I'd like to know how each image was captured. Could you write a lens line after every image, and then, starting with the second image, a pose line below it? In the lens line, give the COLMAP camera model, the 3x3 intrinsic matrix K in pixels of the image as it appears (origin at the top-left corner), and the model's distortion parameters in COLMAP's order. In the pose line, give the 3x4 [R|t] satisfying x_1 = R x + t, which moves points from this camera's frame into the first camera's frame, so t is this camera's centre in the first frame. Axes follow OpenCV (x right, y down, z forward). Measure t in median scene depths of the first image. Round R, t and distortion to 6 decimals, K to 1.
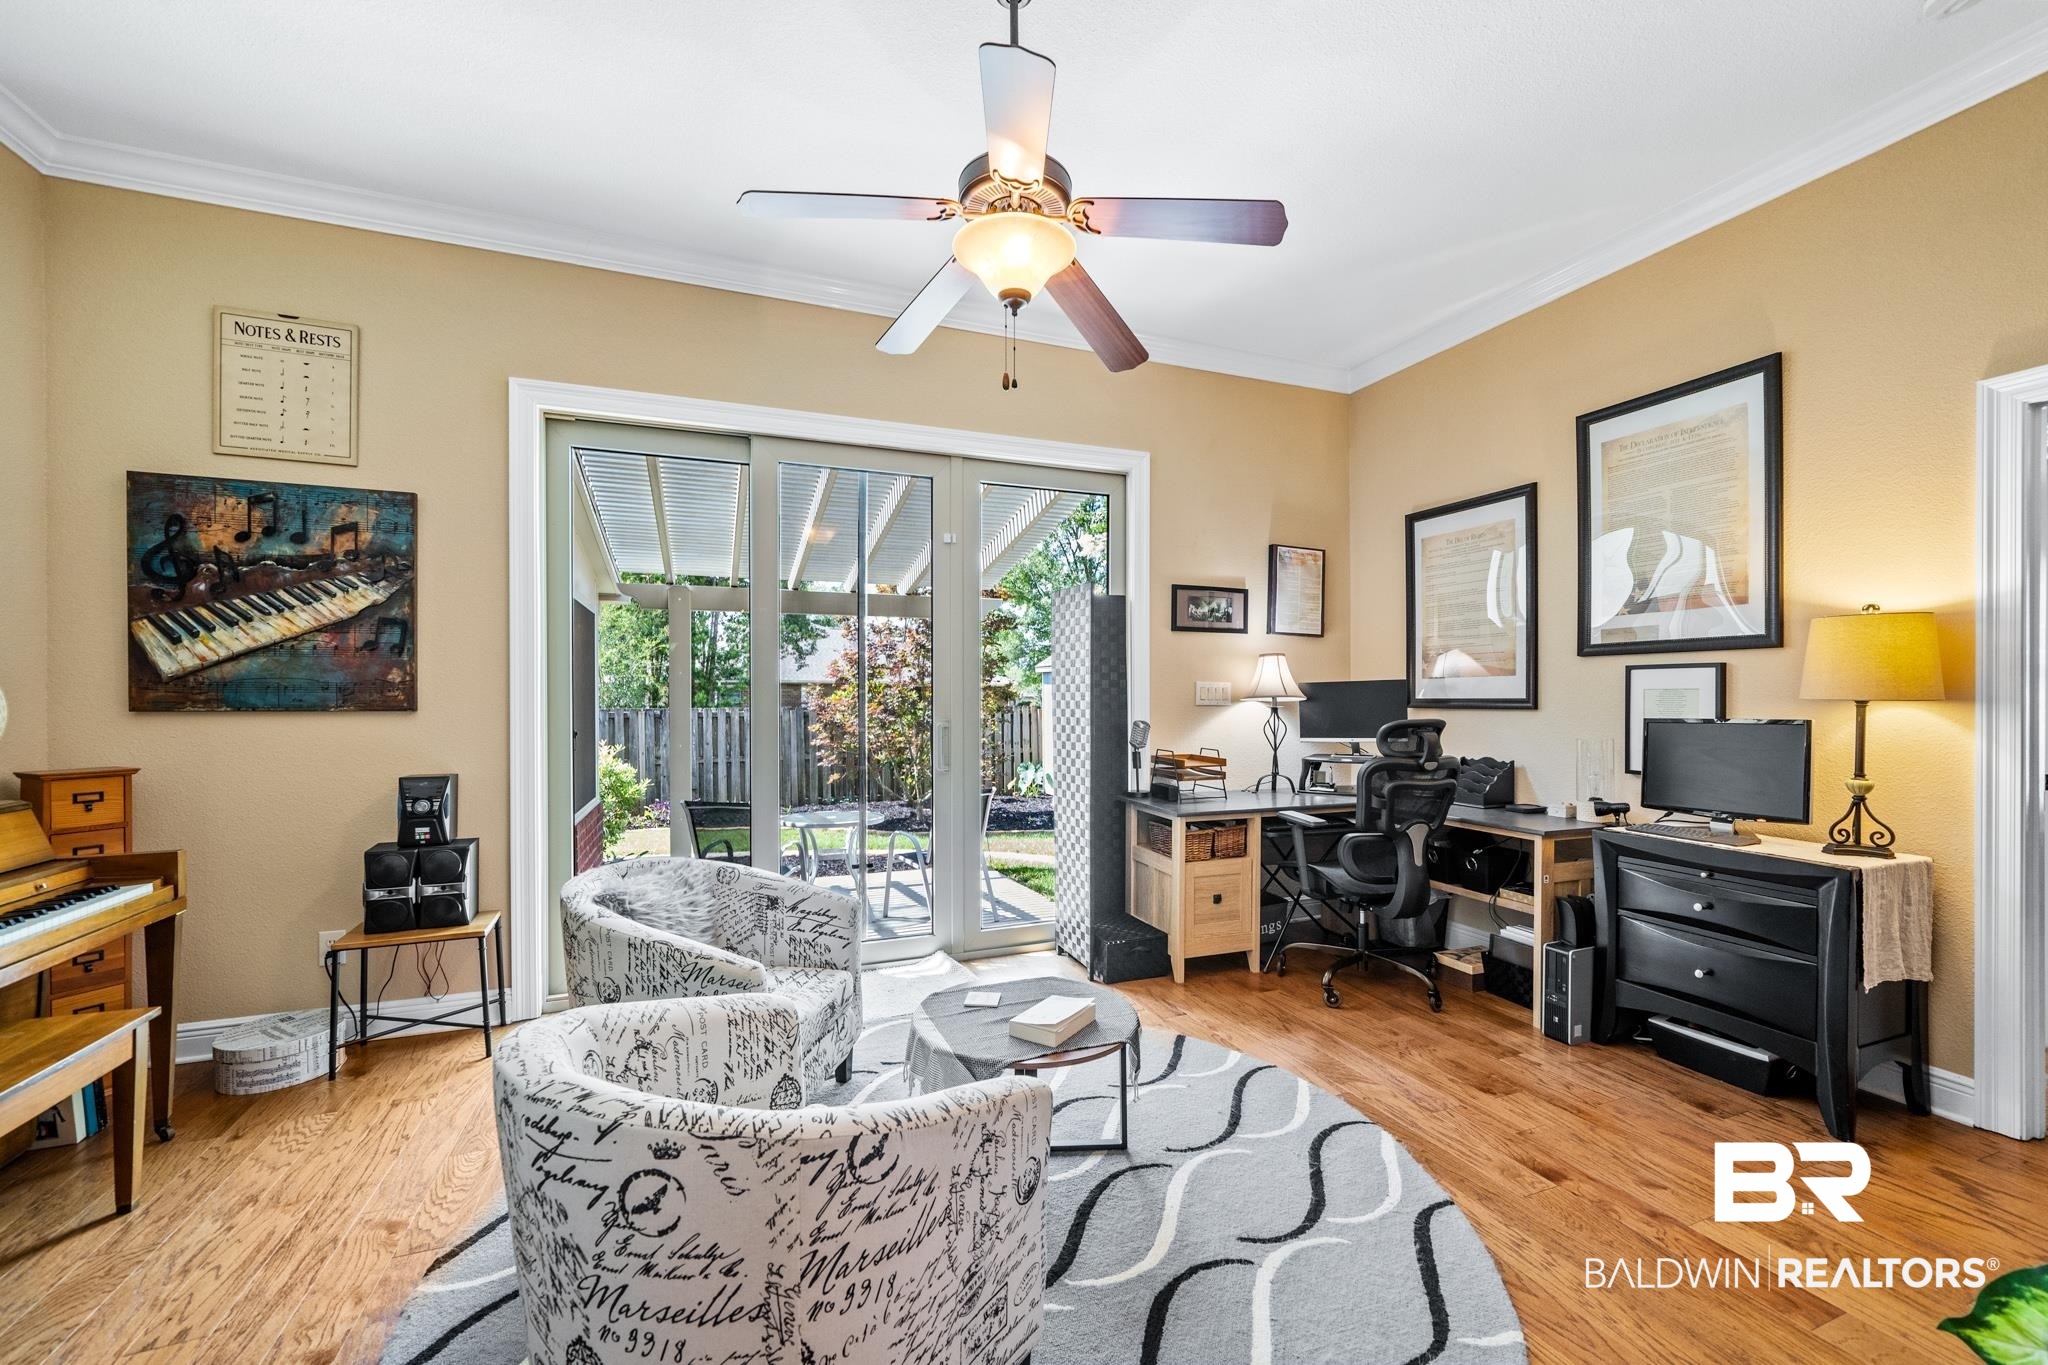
lens RADIAL K [[823.4, 0, 1021.1], [0, 823.4, 691.5], [0, 0, 1]] dist [-0.002325, -0.001370]
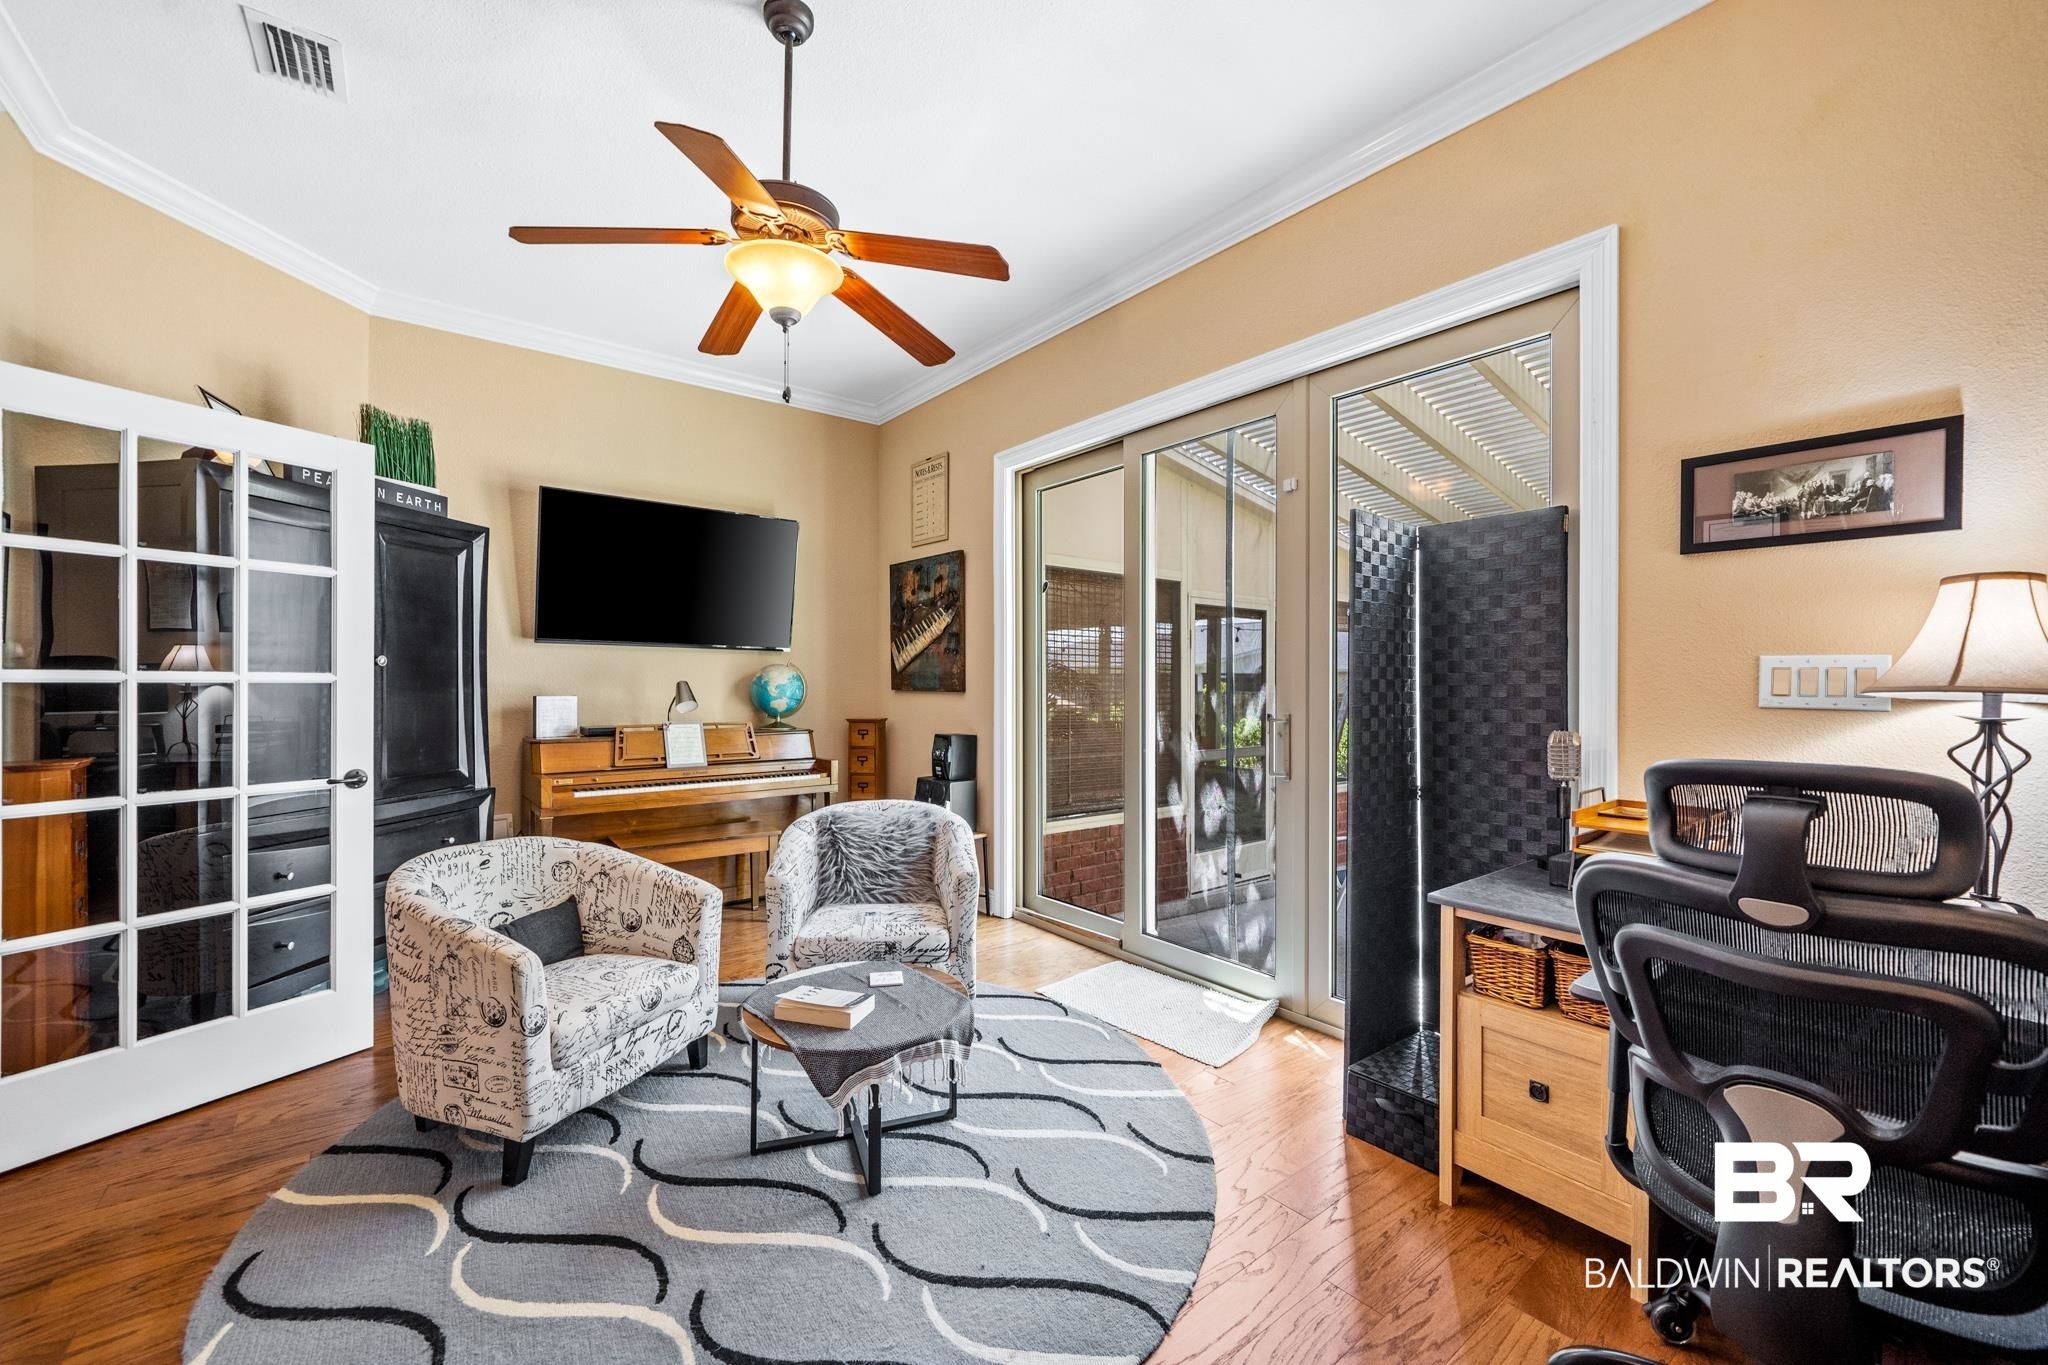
lens RADIAL K [[823.4, 0, 1027.3], [0, 823.4, 678.8], [0, 0, 1]] dist [-0.002325, -0.001370]
pose [[0.283713, -0.001941, -0.958907, 0.704222], [0.001249, 0.999998, -0.001655, 0.001437], [0.958908, -0.000728, 0.283715, 0.625810]]
